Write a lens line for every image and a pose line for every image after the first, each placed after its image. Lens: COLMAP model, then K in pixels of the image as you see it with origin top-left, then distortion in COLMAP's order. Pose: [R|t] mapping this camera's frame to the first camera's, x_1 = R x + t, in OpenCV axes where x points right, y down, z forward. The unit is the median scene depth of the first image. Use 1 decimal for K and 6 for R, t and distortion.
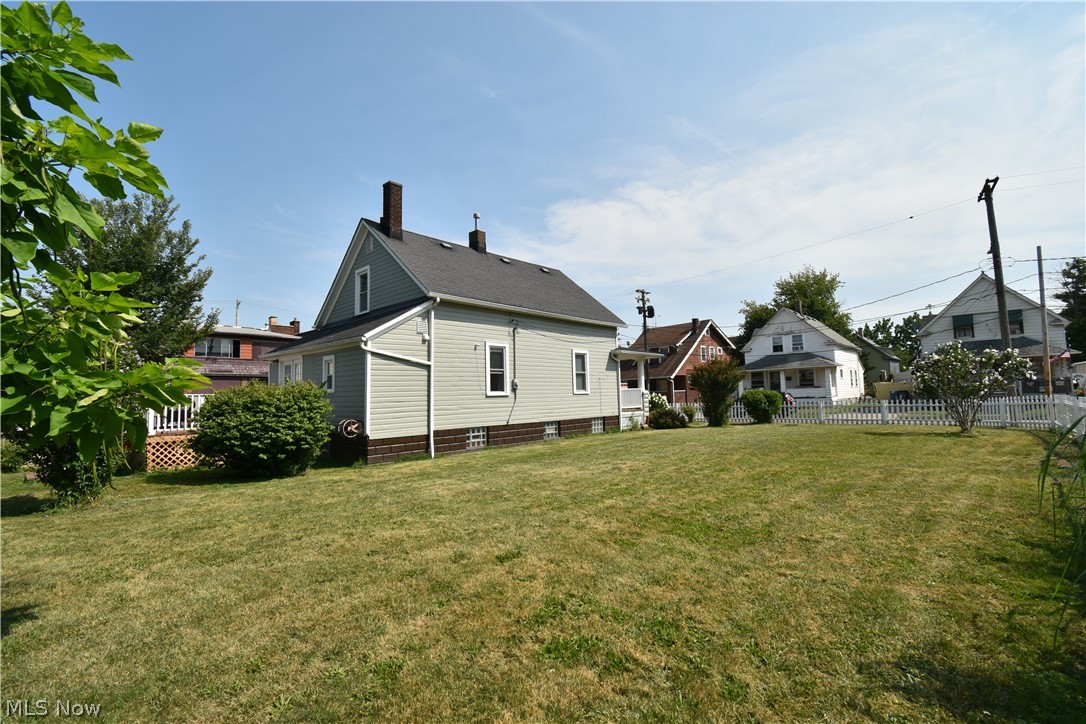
lens RADIAL K [[480.4, 0, 550.4], [0, 480.4, 365.5], [0, 0, 1]] dist [0.003238, -0.001360]
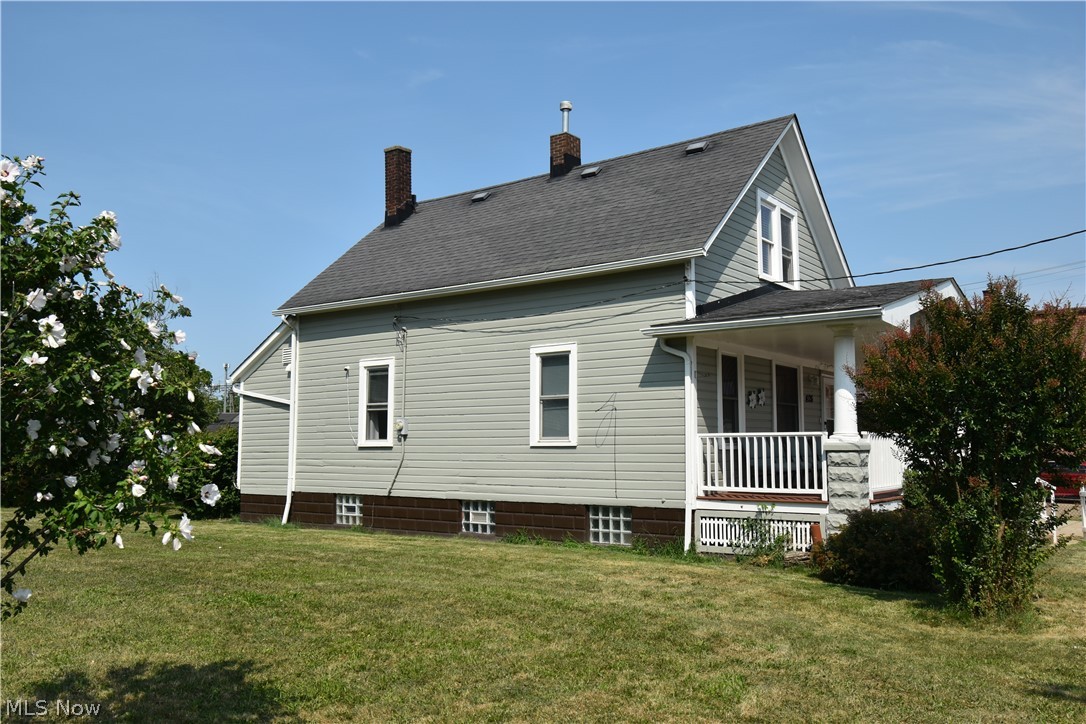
lens RADIAL K [[901.1, 0, 543.1], [0, 901.1, 362.3], [0, 0, 1]] dist [-0.007083, -0.008430]
pose [[0.089425, -0.066828, -0.993749, 1.010629], [0.063980, 0.996071, -0.061227, 0.037398], [0.993936, -0.058105, 0.093349, 1.055092]]
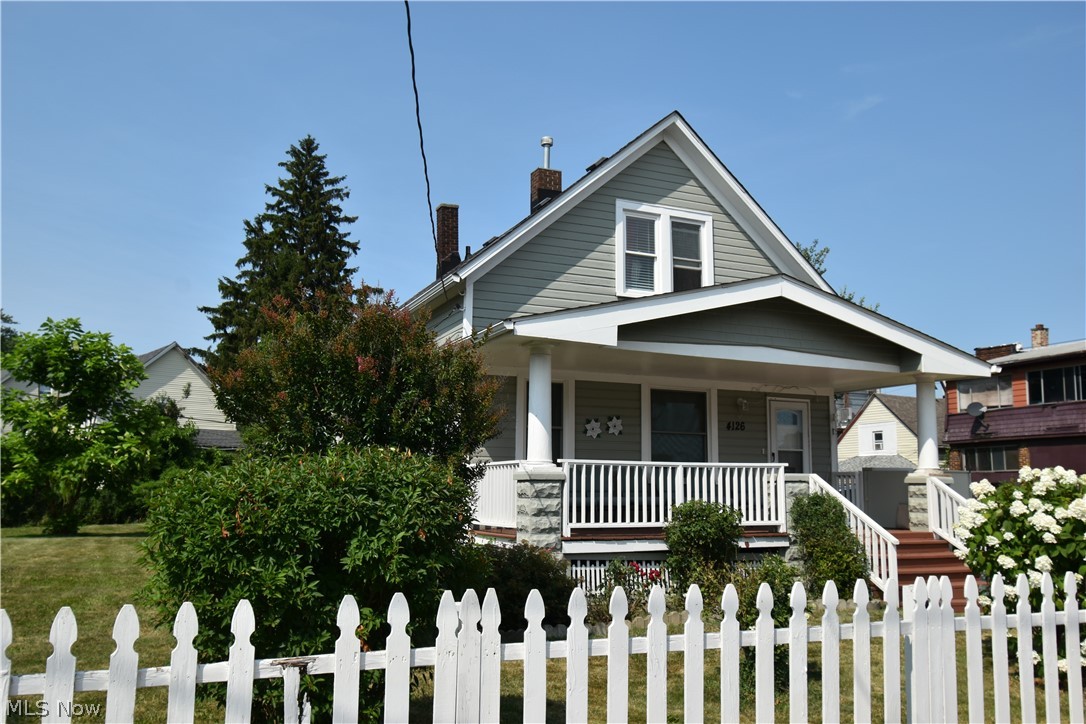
lens RADIAL K [[901.1, 0, 544.0], [0, 901.1, 369.7], [0, 0, 1]] dist [-0.007083, -0.008430]
pose [[-0.405269, -0.098108, -0.908918, 0.906114], [0.066820, 0.988387, -0.136480, 0.092643], [0.911752, -0.116045, -0.394007, 1.668187]]
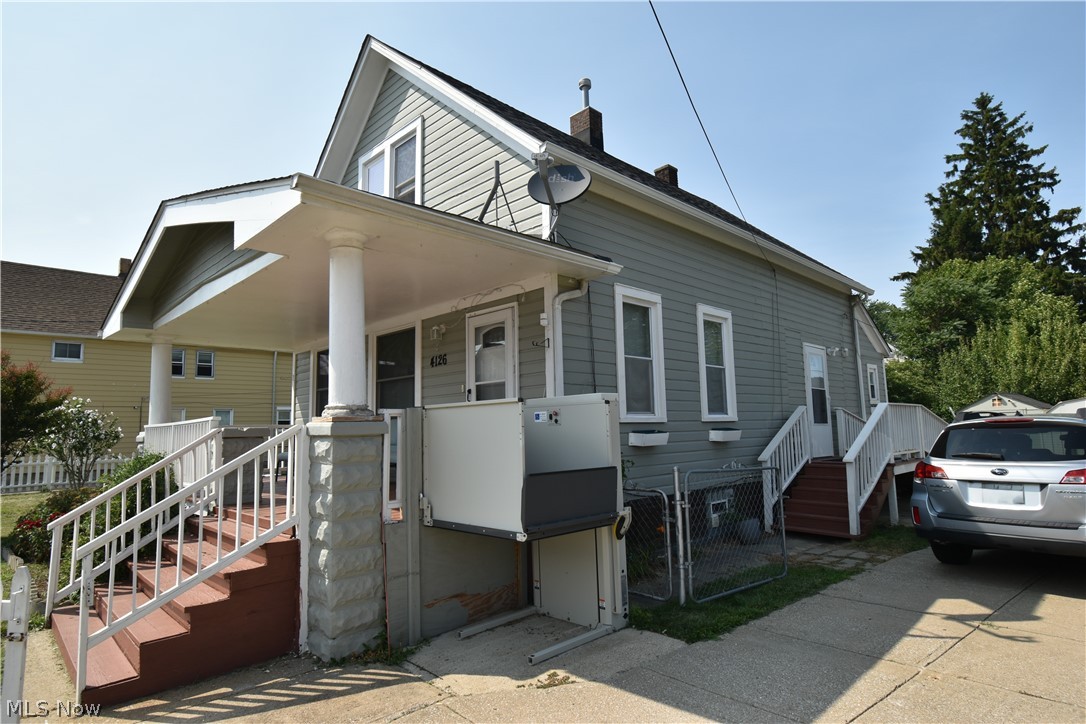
lens RADIAL K [[590.3, 0, 548.2], [0, 590.3, 369.1], [0, 0, 1]] dist [0.002270, -0.003677]
pose [[-0.996284, 0.061751, 0.060050, -0.165787], [0.050558, 0.983670, -0.172736, 0.132186], [-0.069736, -0.169058, -0.983136, 1.949457]]
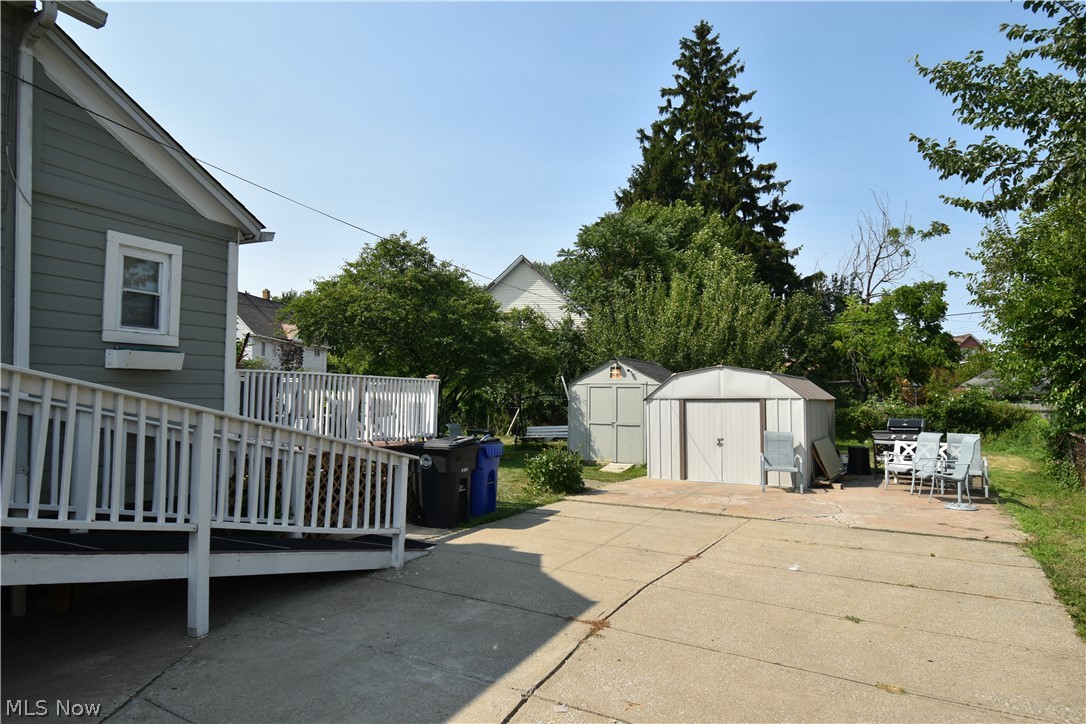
lens RADIAL K [[660.7, 0, 546.3], [0, 660.7, 359.4], [0, 0, 1]] dist [0.007255, 0.003537]
pose [[-0.952218, 0.002609, -0.305409, -0.672286], [0.038768, 0.992907, -0.112392, 0.118235], [0.302949, -0.118862, -0.945565, 1.495390]]
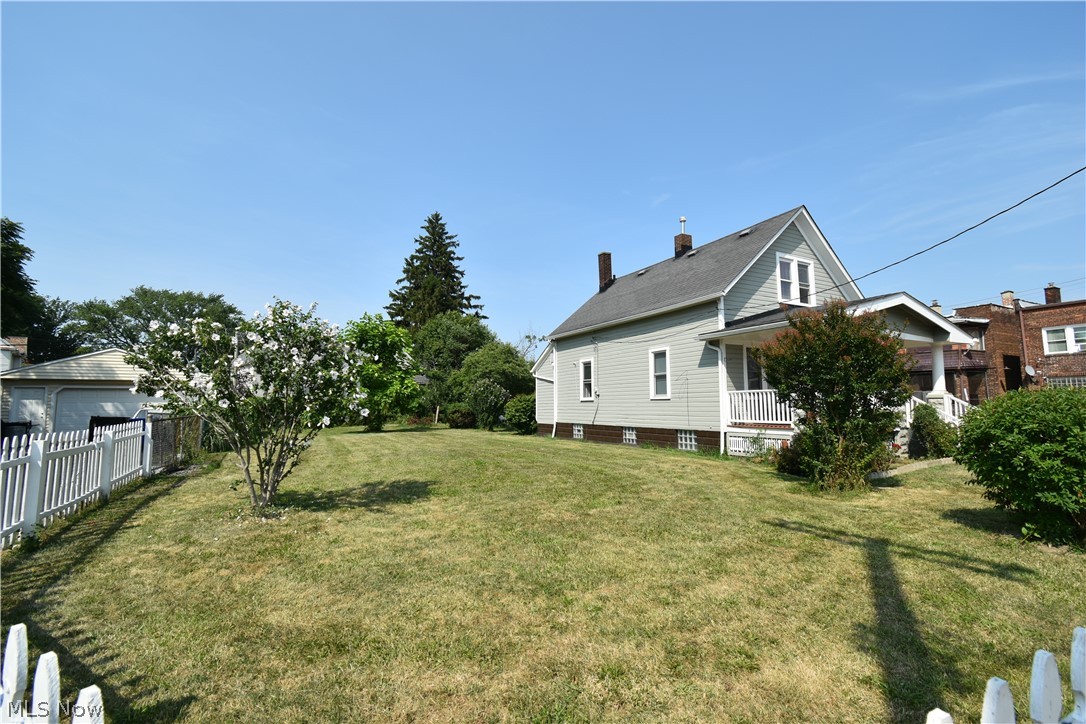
lens RADIAL K [[480.4, 0, 541.6], [0, 480.4, 358.2], [0, 0, 1]] dist [0.003238, -0.001360]
pose [[-0.341373, -0.060879, -0.937954, 1.077738], [0.078447, 0.992573, -0.092975, 0.056932], [0.936649, -0.105319, -0.334062, 1.257197]]
